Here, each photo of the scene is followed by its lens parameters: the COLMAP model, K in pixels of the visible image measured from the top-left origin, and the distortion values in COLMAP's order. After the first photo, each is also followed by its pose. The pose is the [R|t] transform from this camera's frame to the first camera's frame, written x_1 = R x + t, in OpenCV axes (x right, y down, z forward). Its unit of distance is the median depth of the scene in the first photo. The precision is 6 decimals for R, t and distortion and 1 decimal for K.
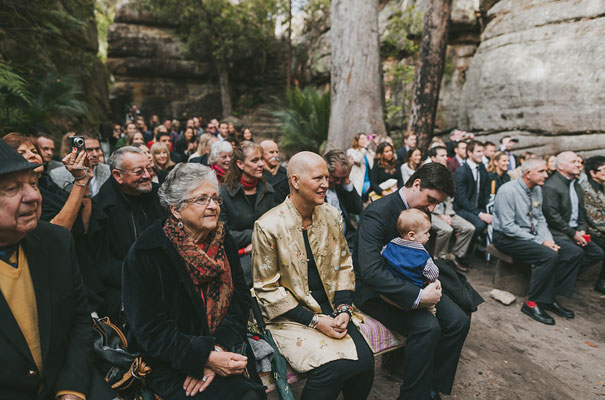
lens RADIAL K [[453.1, 0, 321.1], [0, 453.1, 198.9], [0, 0, 1]] dist [0.000768, 0.000443]
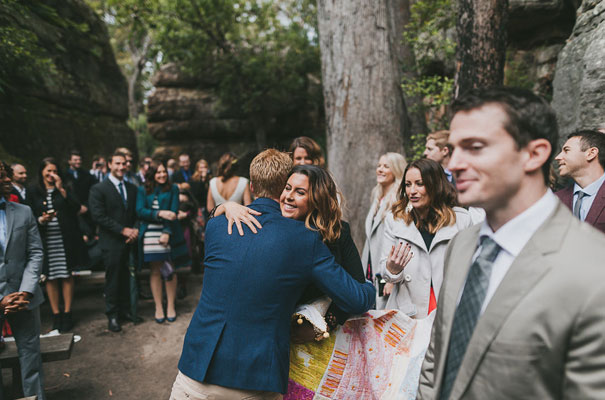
lens RADIAL K [[439.2, 0, 302.5], [0, 439.2, 200.0], [0, 0, 1]] dist [0.003511, 0.004584]
pose [[0.972216, -0.046251, -0.229469, 0.072081], [0.019353, 0.992812, -0.118110, -0.036029], [0.233282, 0.110388, 0.966123, 0.218498]]
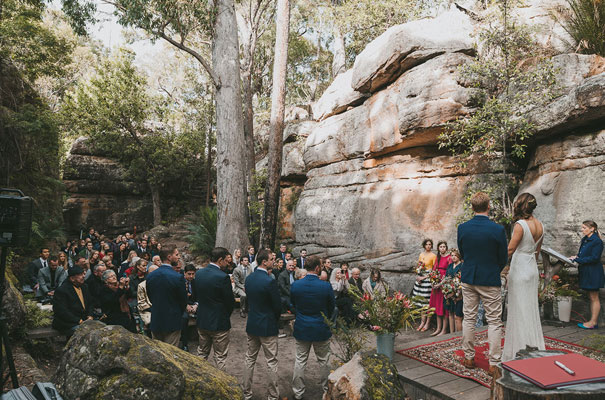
lens RADIAL K [[439.2, 0, 302.5], [0, 439.2, 200.0], [0, 0, 1]] dist [0.003511, 0.004584]
pose [[0.995207, 0.002702, 0.097758, 0.095761], [0.017694, 0.978146, -0.207165, 0.016991], [-0.096181, 0.207901, 0.973410, -0.315023]]
